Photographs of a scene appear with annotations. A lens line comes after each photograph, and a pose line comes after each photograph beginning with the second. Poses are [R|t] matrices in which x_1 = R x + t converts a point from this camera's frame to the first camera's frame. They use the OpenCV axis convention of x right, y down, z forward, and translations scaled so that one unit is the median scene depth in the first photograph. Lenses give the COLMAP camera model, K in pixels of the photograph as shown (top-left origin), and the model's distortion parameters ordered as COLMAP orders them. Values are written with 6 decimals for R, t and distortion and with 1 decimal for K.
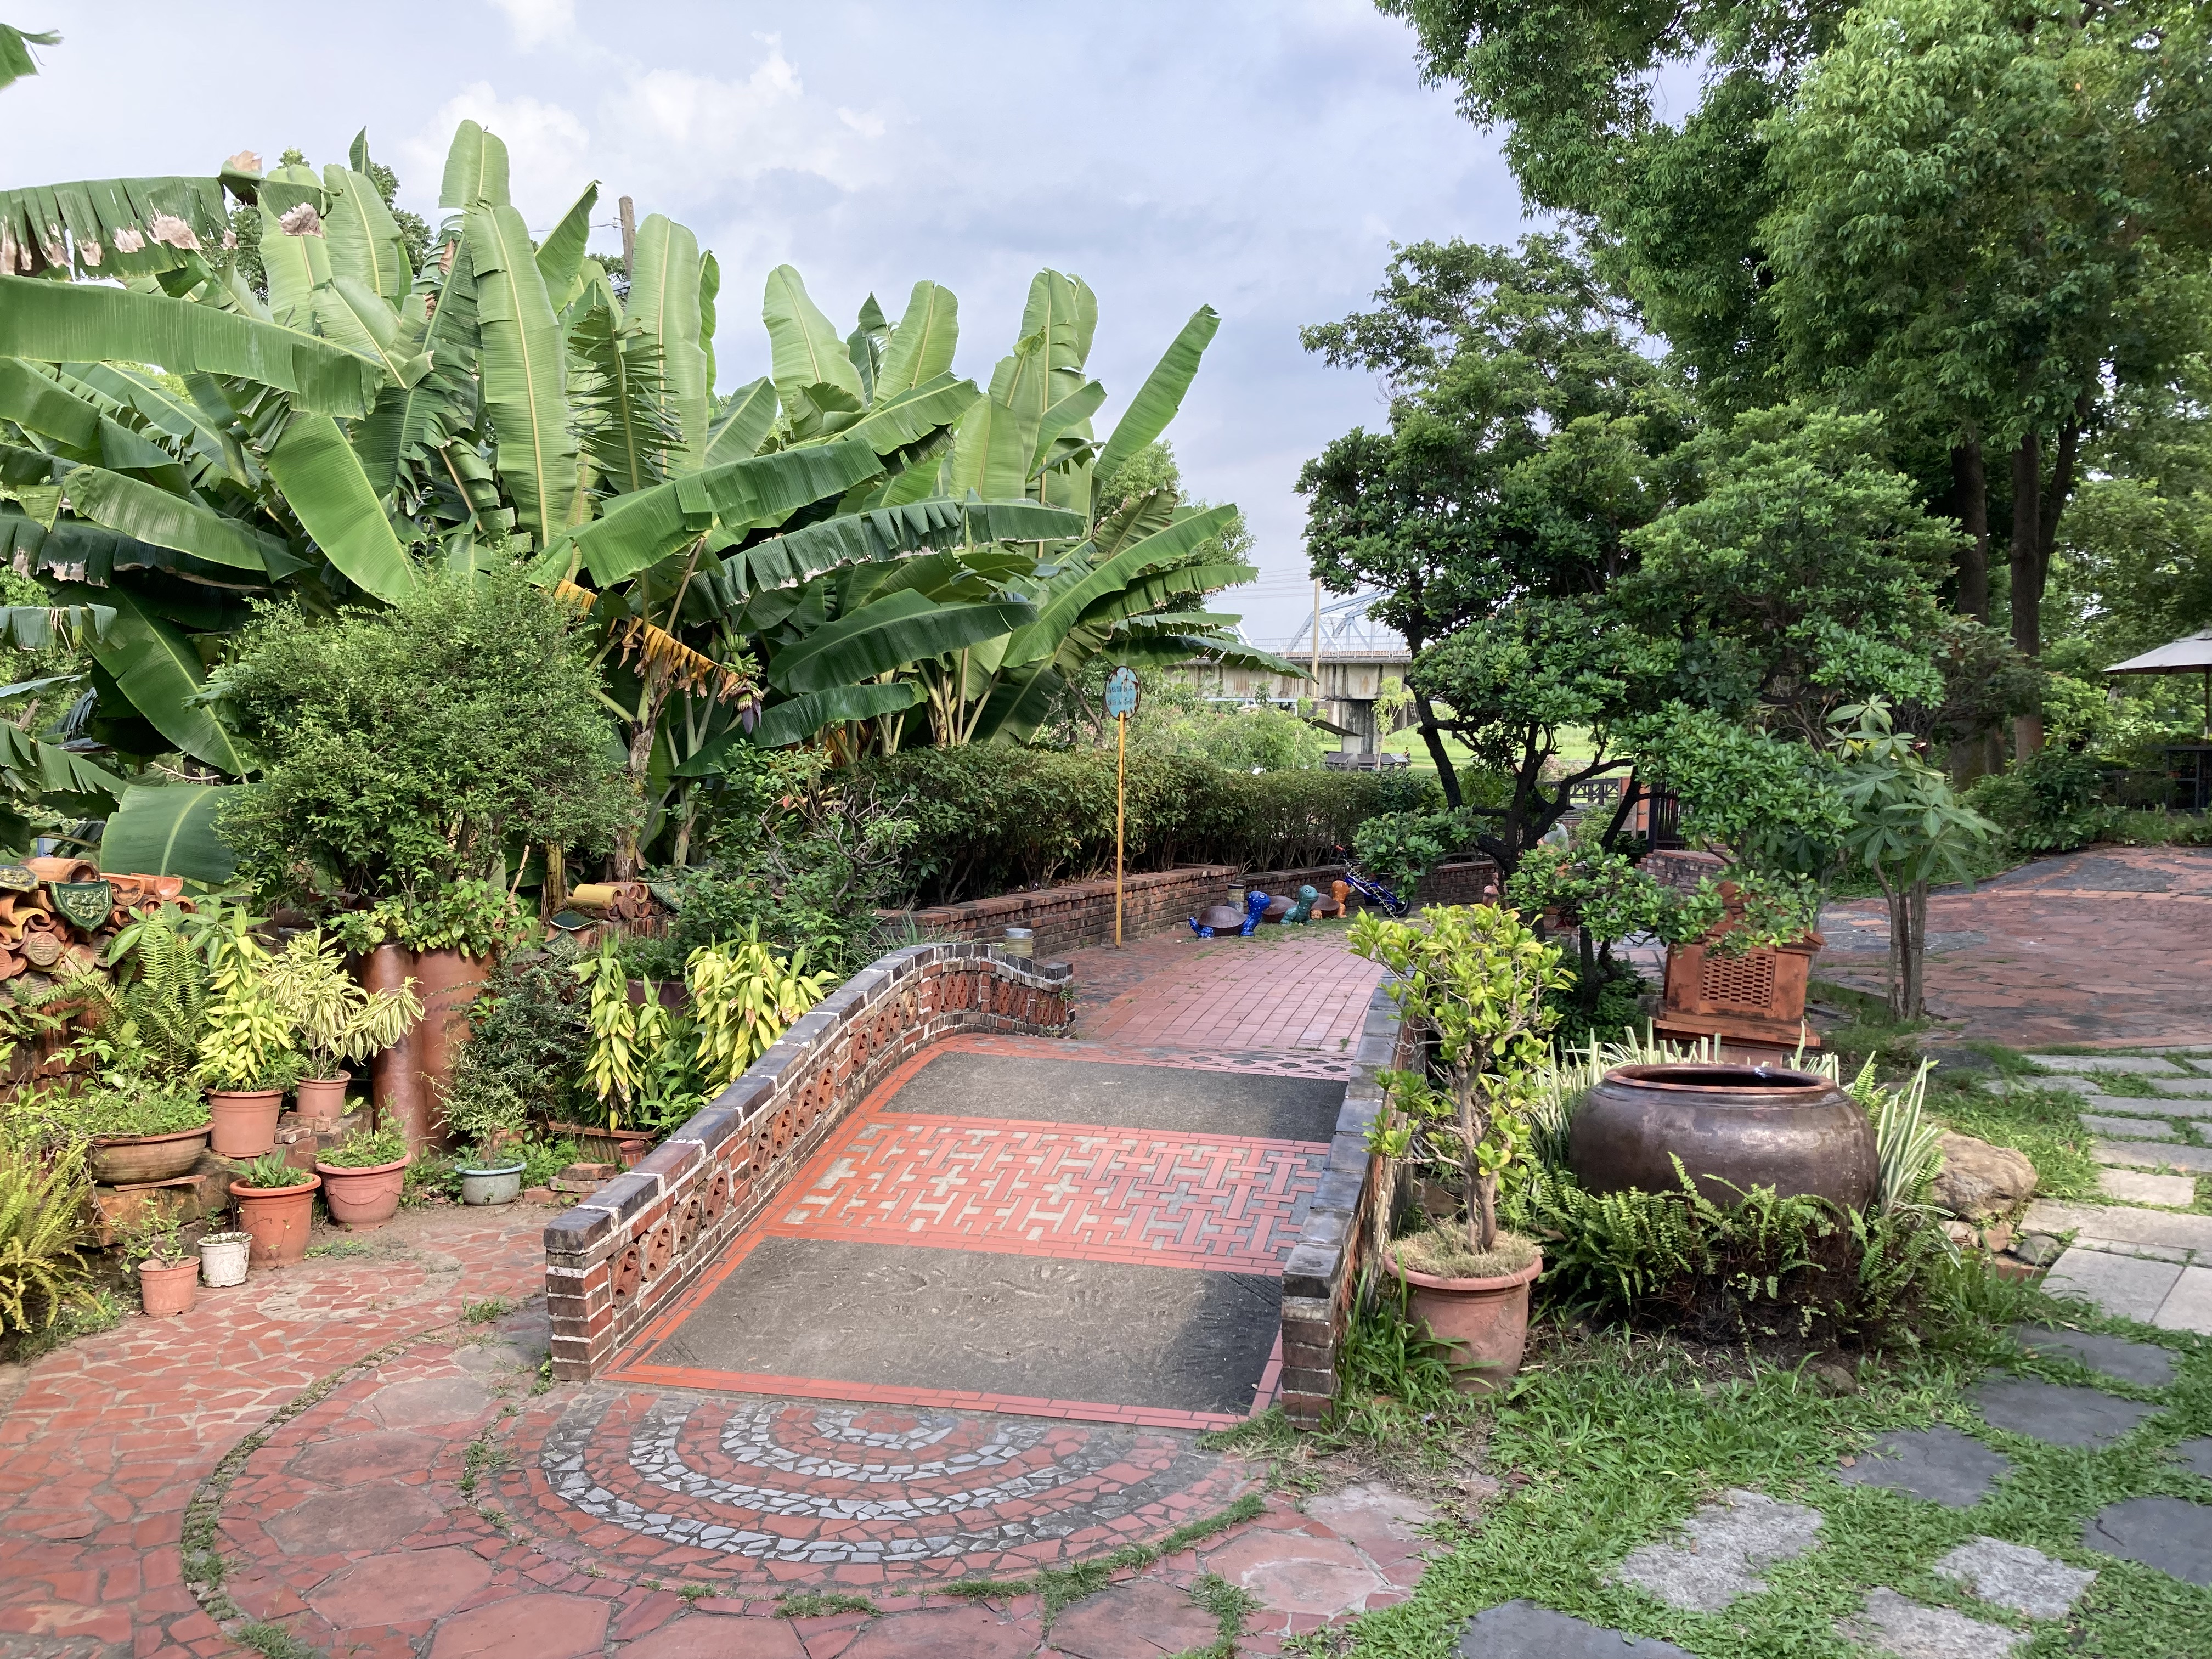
lens RADIAL K [[1813.0, 0, 1098.3], [0, 1813.0, 836.4], [0, 0, 1]] dist [0.027107, -0.045488]
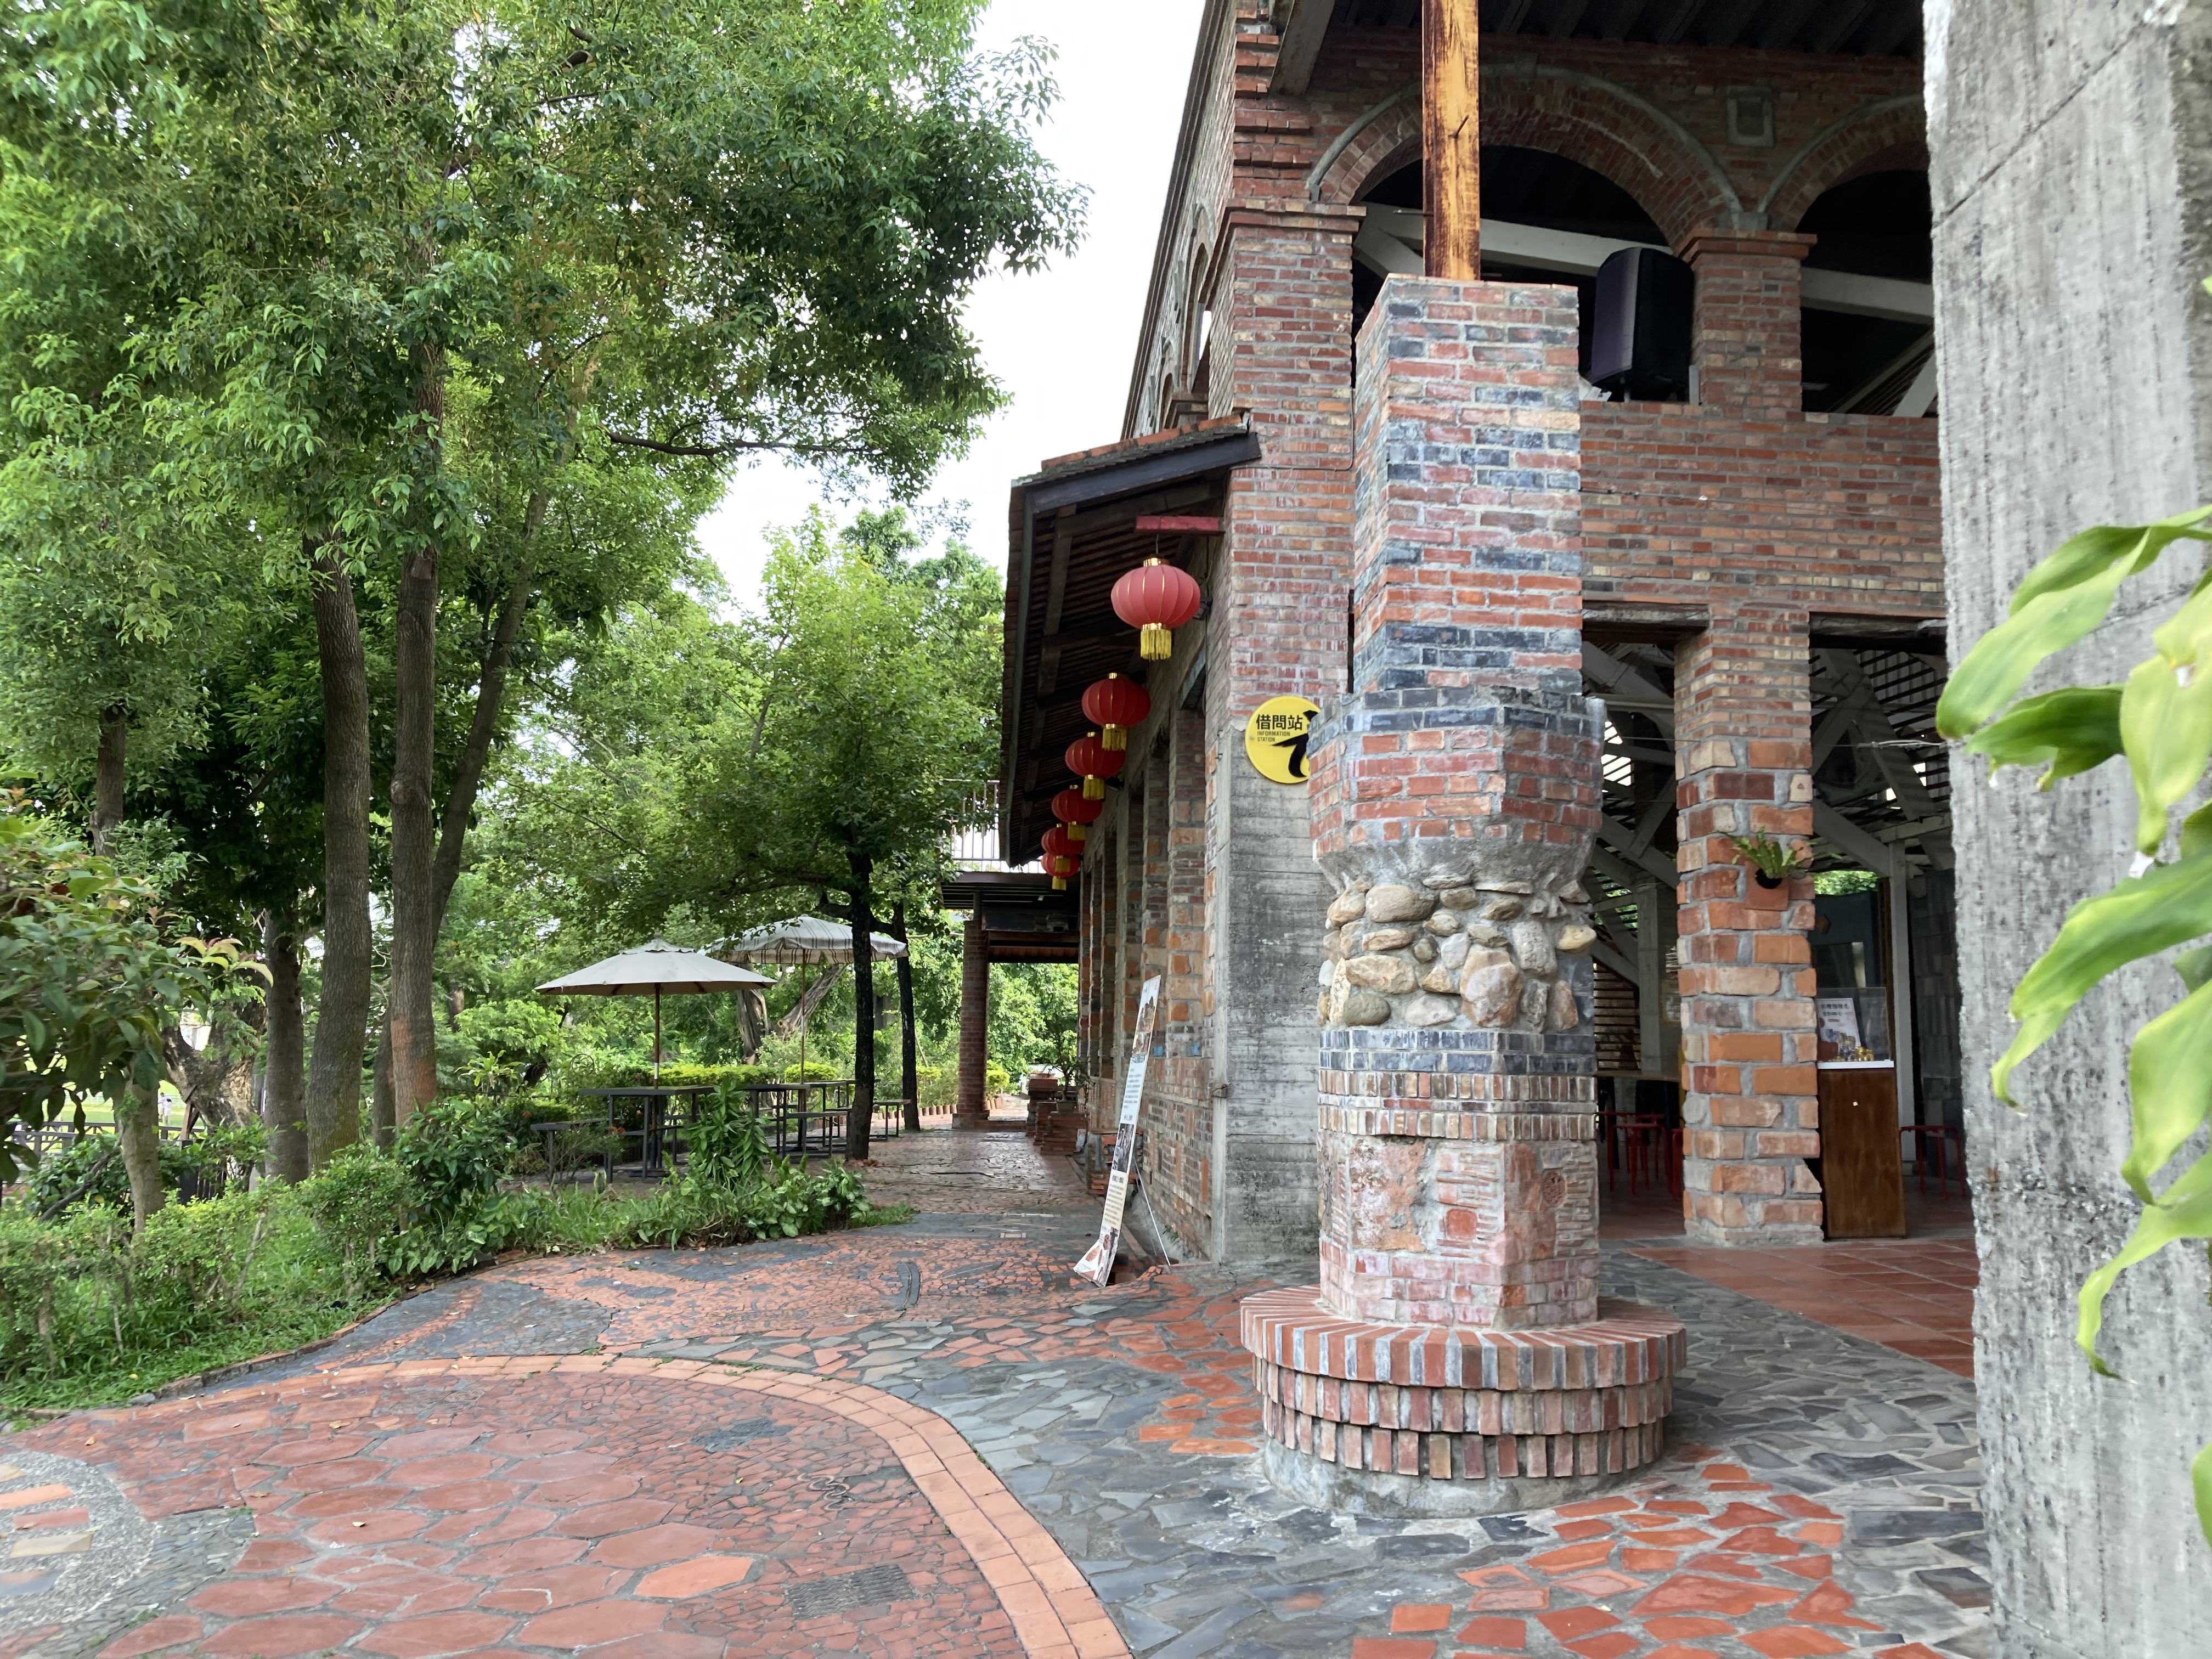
lens RADIAL K [[1813.0, 0, 1096.9], [0, 1813.0, 848.1], [0, 0, 1]] dist [0.027107, -0.045488]
pose [[0.707745, 0.086551, 0.701146, 0.229880], [0.032420, 0.987443, -0.154616, -0.032103], [-0.705724, 0.132160, 0.696051, 0.380265]]
